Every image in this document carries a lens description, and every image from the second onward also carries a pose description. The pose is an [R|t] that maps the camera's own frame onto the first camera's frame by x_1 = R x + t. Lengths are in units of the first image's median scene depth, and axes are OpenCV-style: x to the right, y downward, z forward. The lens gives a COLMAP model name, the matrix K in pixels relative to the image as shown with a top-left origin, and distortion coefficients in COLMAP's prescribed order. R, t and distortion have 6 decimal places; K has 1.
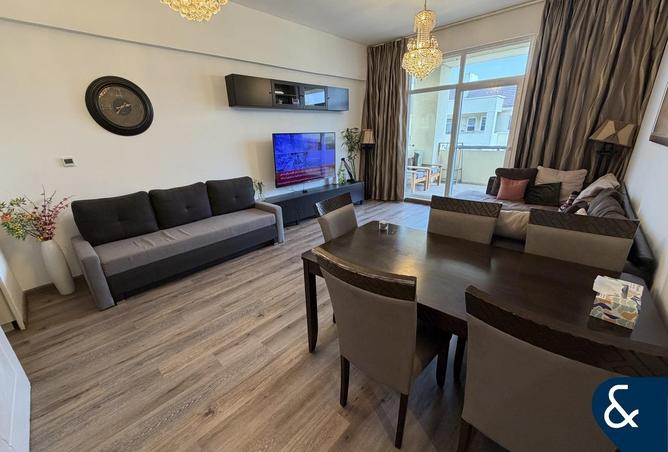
lens RADIAL K [[266.8, 0, 333.6], [0, 266.8, 225.0], [0, 0, 1]] dist [0.000021, 0.000104]
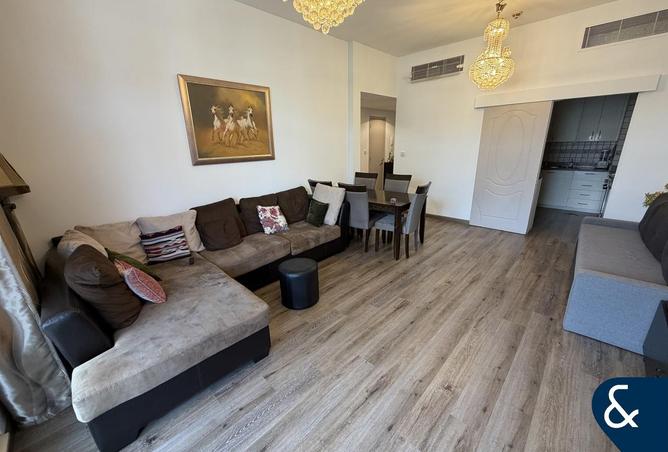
lens RADIAL K [[266.8, 0, 333.6], [0, 266.8, 225.0], [0, 0, 1]] dist [0.000021, 0.000104]
pose [[-0.998513, 0.046718, 0.028082, 0.426312], [0.054276, 0.804707, 0.591186, -0.733419], [0.005021, 0.591831, -0.806046, 2.018195]]
